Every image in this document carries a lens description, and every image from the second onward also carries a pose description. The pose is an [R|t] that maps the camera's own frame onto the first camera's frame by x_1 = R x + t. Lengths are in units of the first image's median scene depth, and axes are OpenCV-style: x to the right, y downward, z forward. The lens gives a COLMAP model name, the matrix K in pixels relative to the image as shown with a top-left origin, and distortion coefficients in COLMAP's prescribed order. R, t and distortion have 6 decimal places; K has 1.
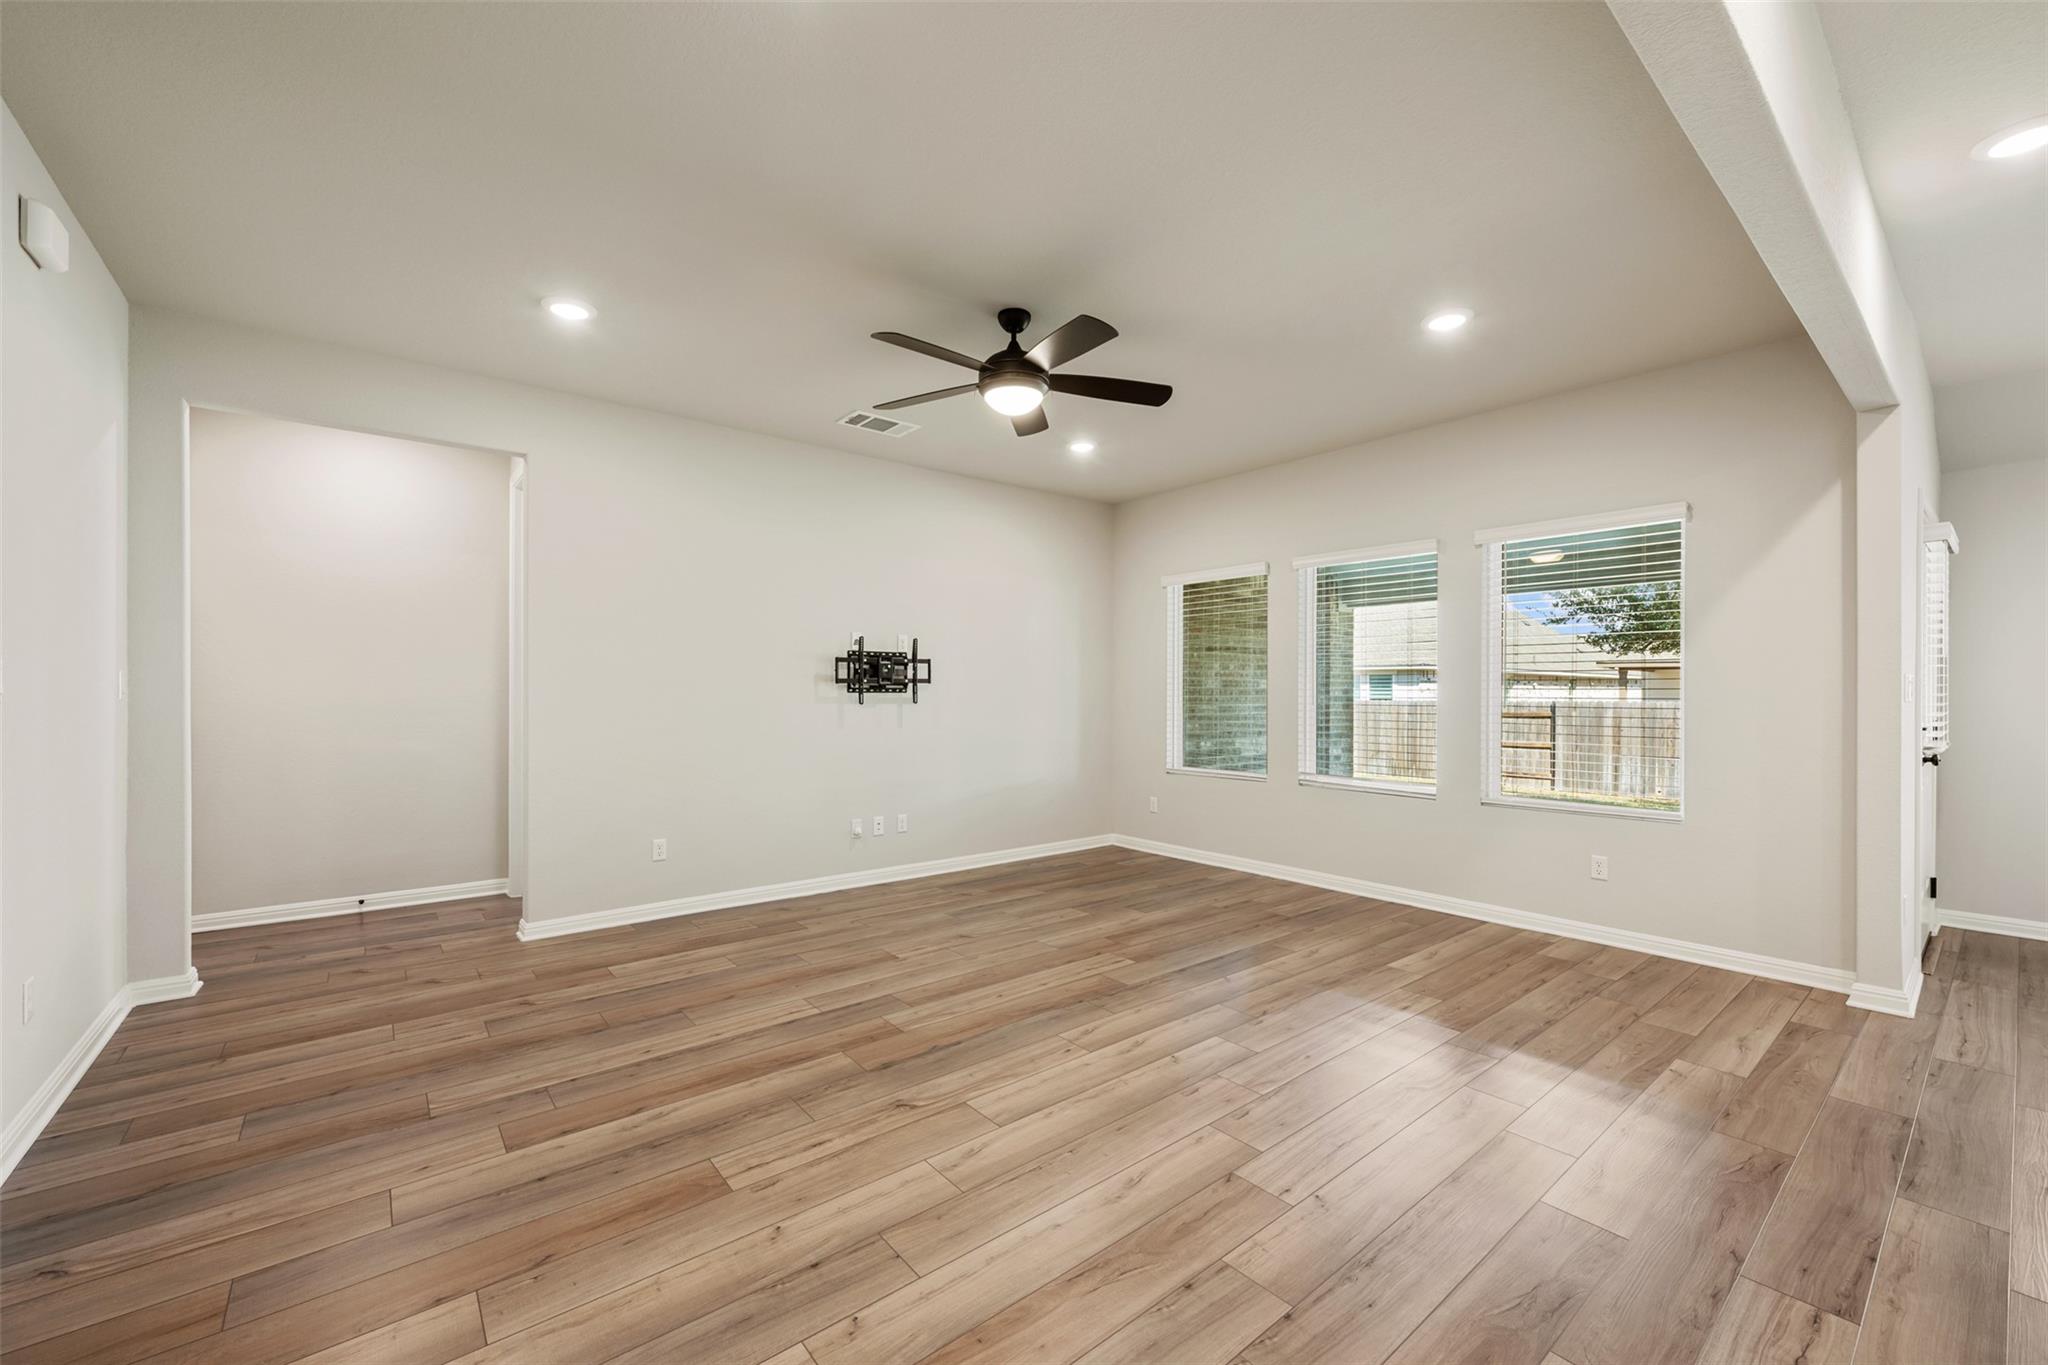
lens RADIAL K [[810.5, 0, 998.4], [0, 810.5, 696.1], [0, 0, 1]] dist [-0.001469, 0.000685]
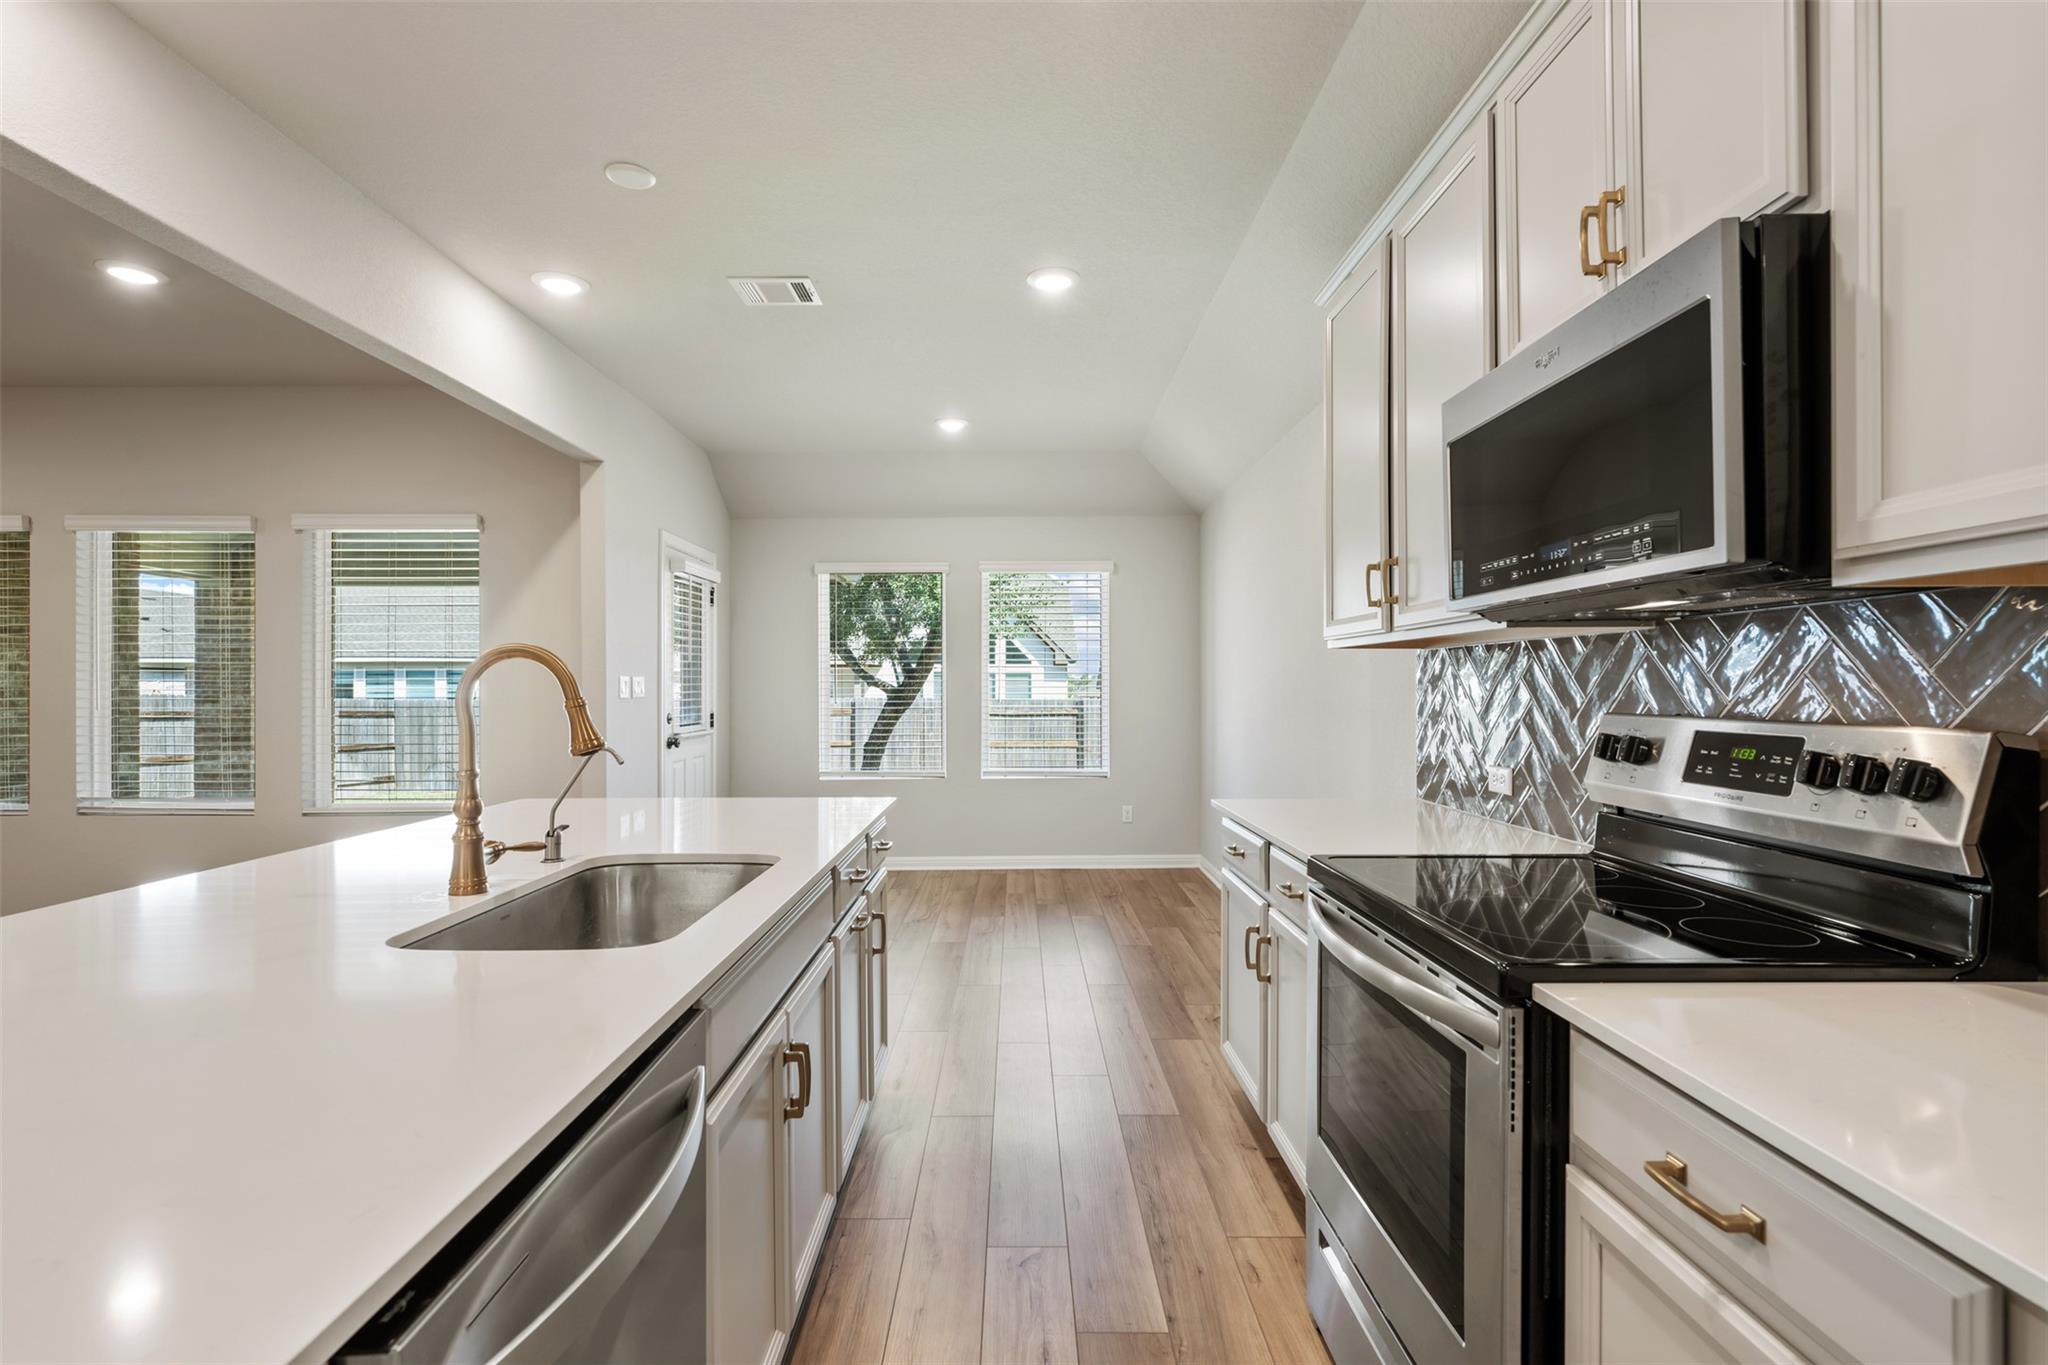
lens RADIAL K [[981.3, 0, 1022.8], [0, 981.3, 691.3], [0, 0, 1]] dist [-0.002539, 0.002554]
pose [[0.621420, -0.005626, 0.783458, 0.197994], [0.008894, 0.999960, 0.000127, 0.001151], [-0.783427, 0.006889, 0.621445, -0.270263]]
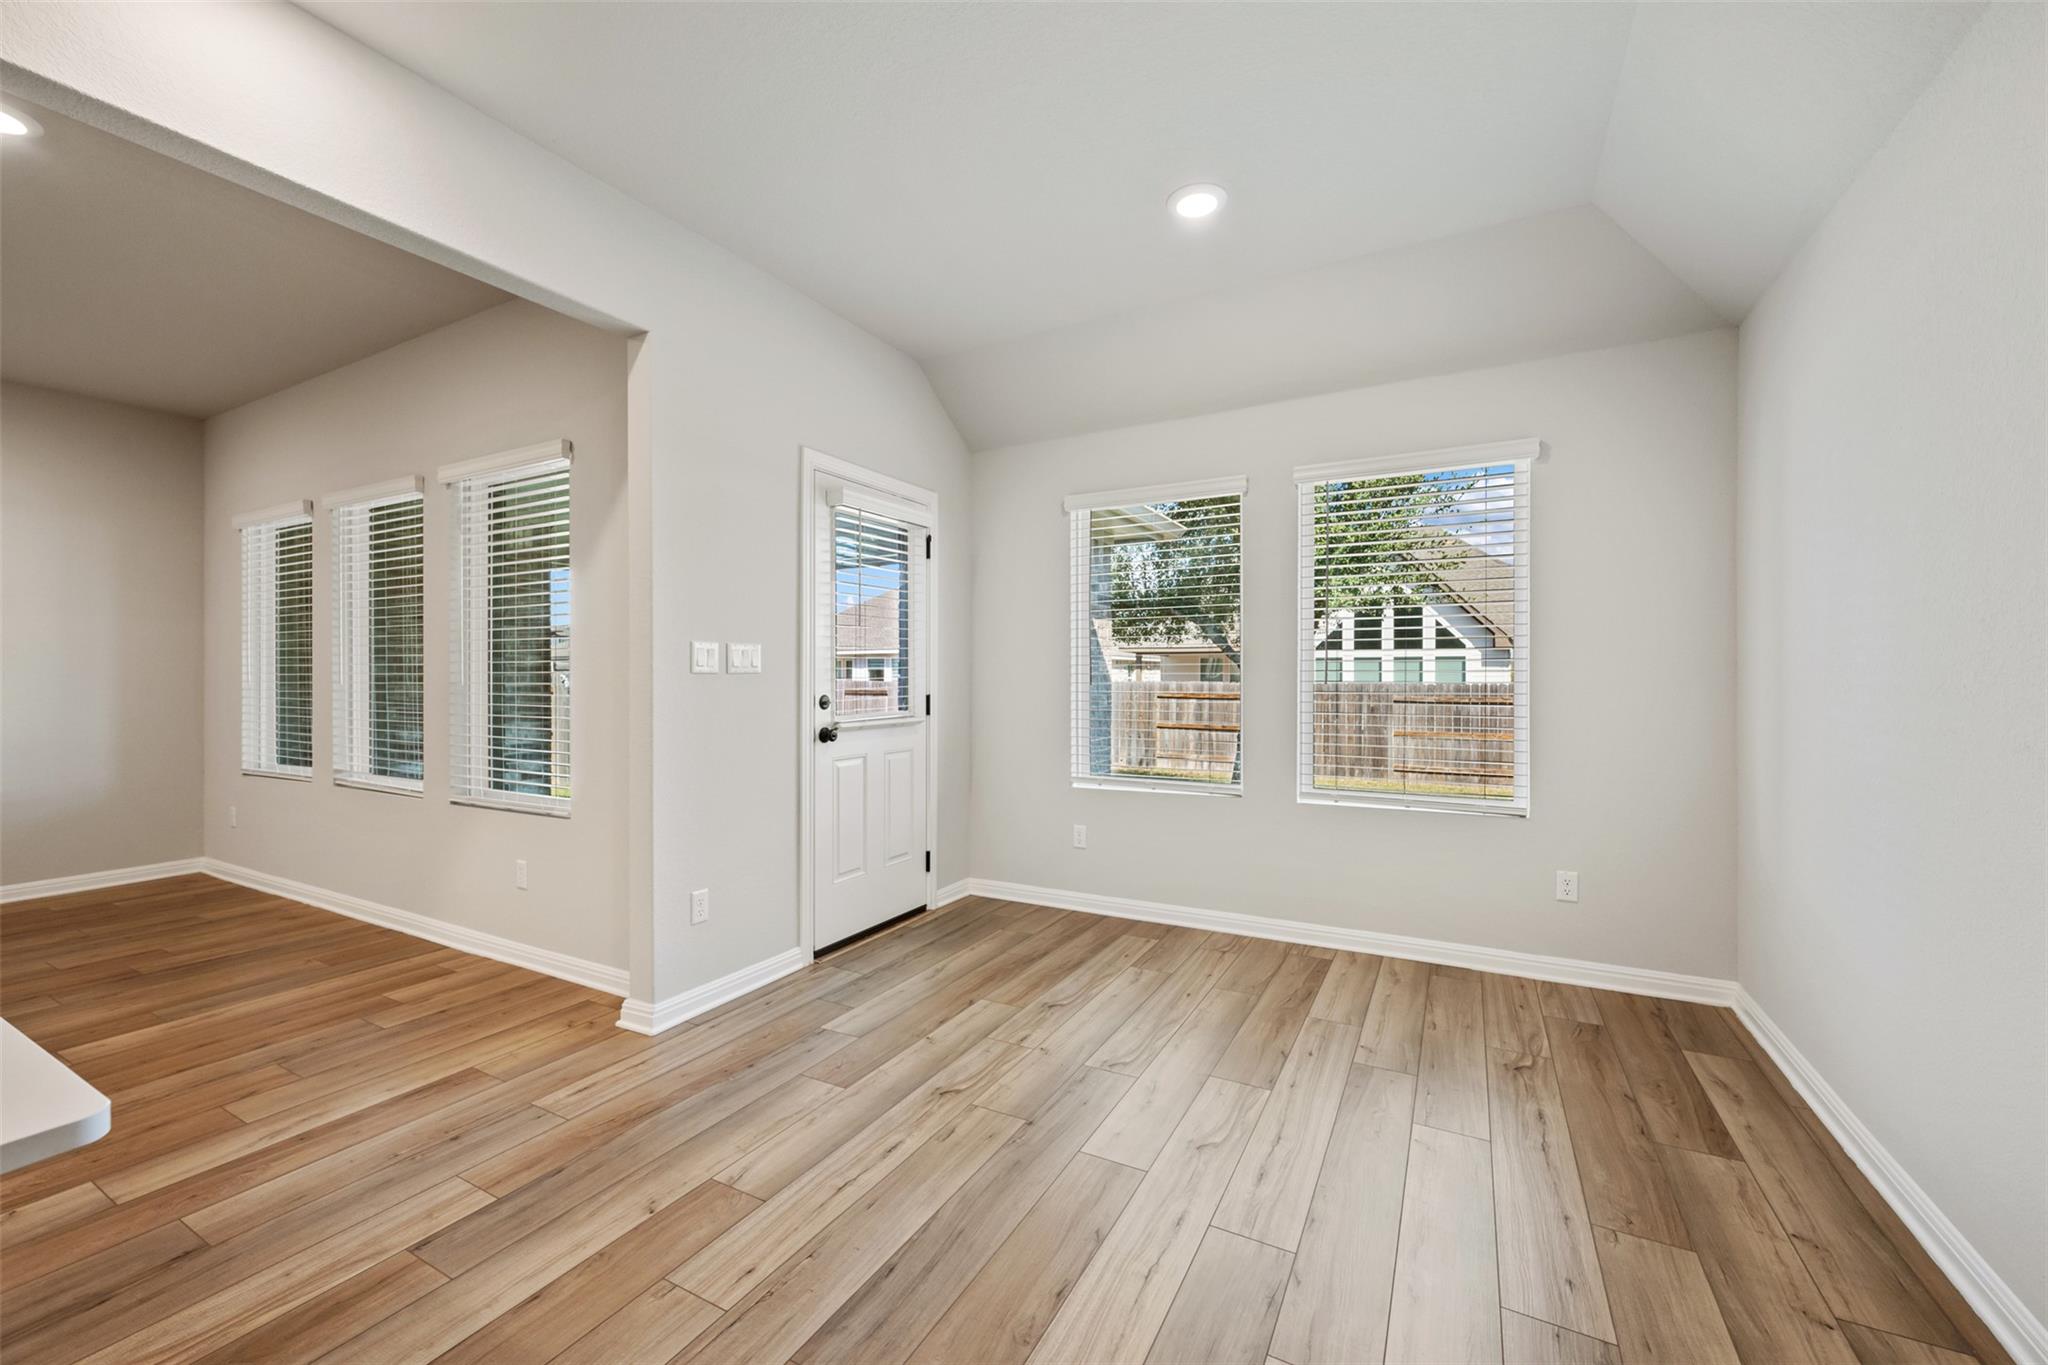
lens RADIAL K [[810.5, 0, 1011.0], [0, 810.5, 687.2], [0, 0, 1]] dist [-0.001469, 0.000685]
pose [[0.926093, -0.007235, 0.377226, 0.692482], [0.003910, 0.999946, 0.009580, 0.009401], [-0.377275, -0.007397, 0.926072, 0.028857]]
